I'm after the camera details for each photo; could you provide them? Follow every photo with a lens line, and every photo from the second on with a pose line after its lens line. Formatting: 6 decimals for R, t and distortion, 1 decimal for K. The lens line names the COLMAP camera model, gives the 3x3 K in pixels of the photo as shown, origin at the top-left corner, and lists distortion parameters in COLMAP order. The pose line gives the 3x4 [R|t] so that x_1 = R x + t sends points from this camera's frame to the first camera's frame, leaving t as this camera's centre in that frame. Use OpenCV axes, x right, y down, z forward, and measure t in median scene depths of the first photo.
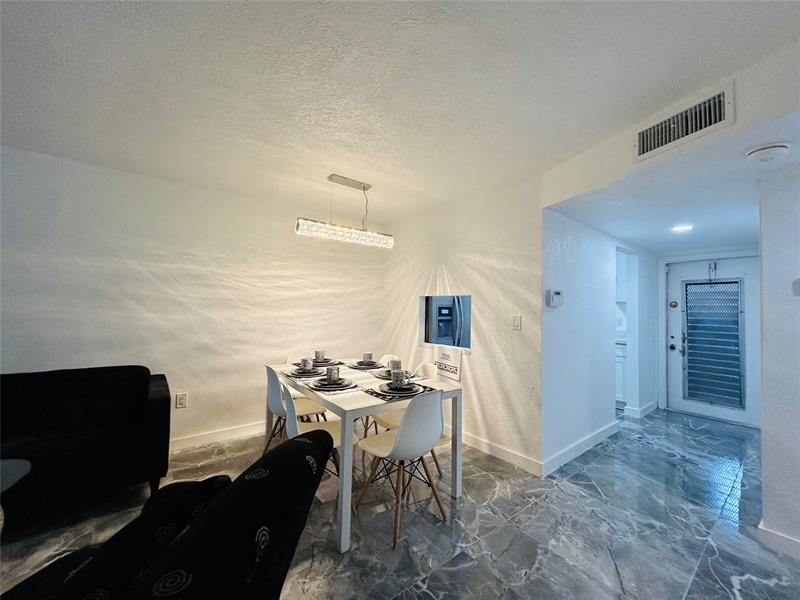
lens RADIAL K [[324.2, 0, 400.0], [0, 324.2, 300.0], [0, 0, 1]] dist [-0.000353, 0.000157]
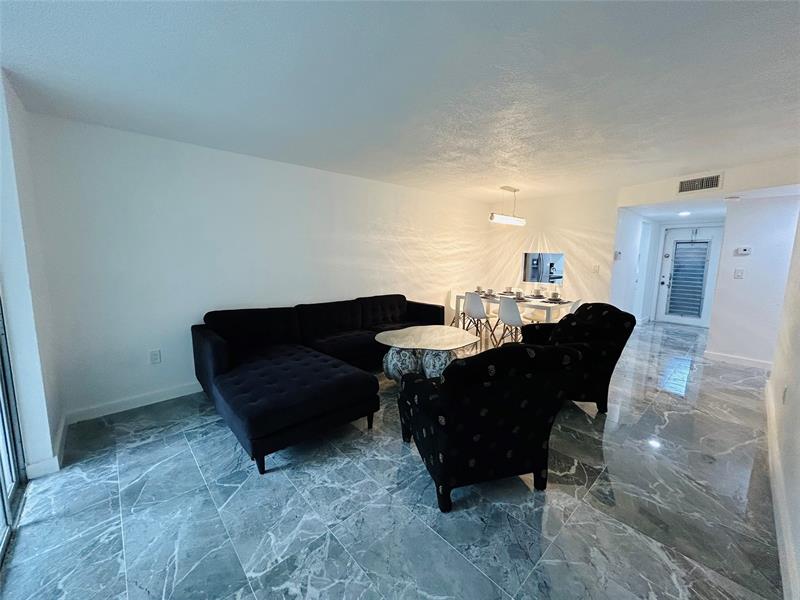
lens RADIAL K [[324.2, 0, 400.0], [0, 324.2, 300.0], [0, 0, 1]] dist [-0.000353, 0.000157]
pose [[0.997500, -0.017427, 0.068480, -0.648850], [0.005821, 0.986084, 0.166149, -0.050888], [-0.070422, -0.165335, 0.983720, -0.568821]]
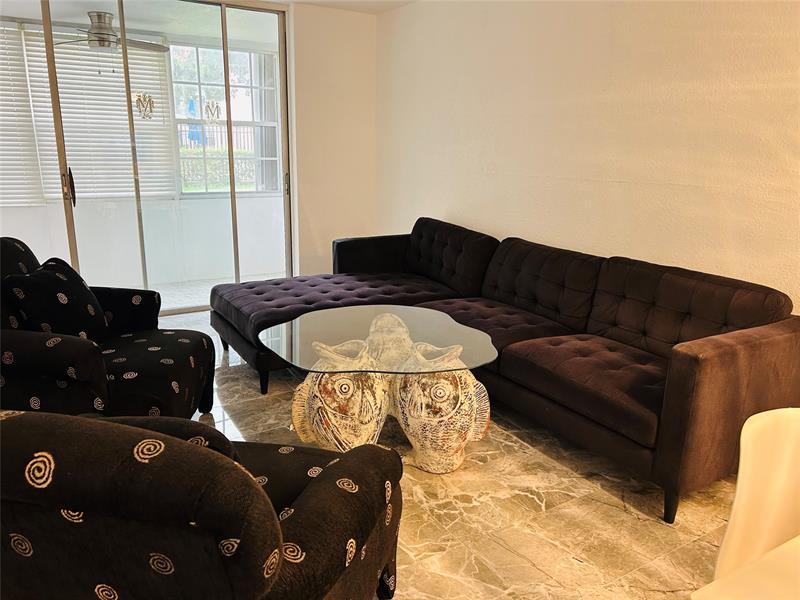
lens RADIAL K [[607.2, 0, 407.4], [0, 607.2, 303.2], [0, 0, 1]] dist [0.080351, -0.096230]
pose [[-0.141903, 0.222930, -0.964451, 0.145709], [0.009176, 0.974565, 0.223918, 0.002332], [0.989838, 0.022925, -0.140340, 0.408557]]
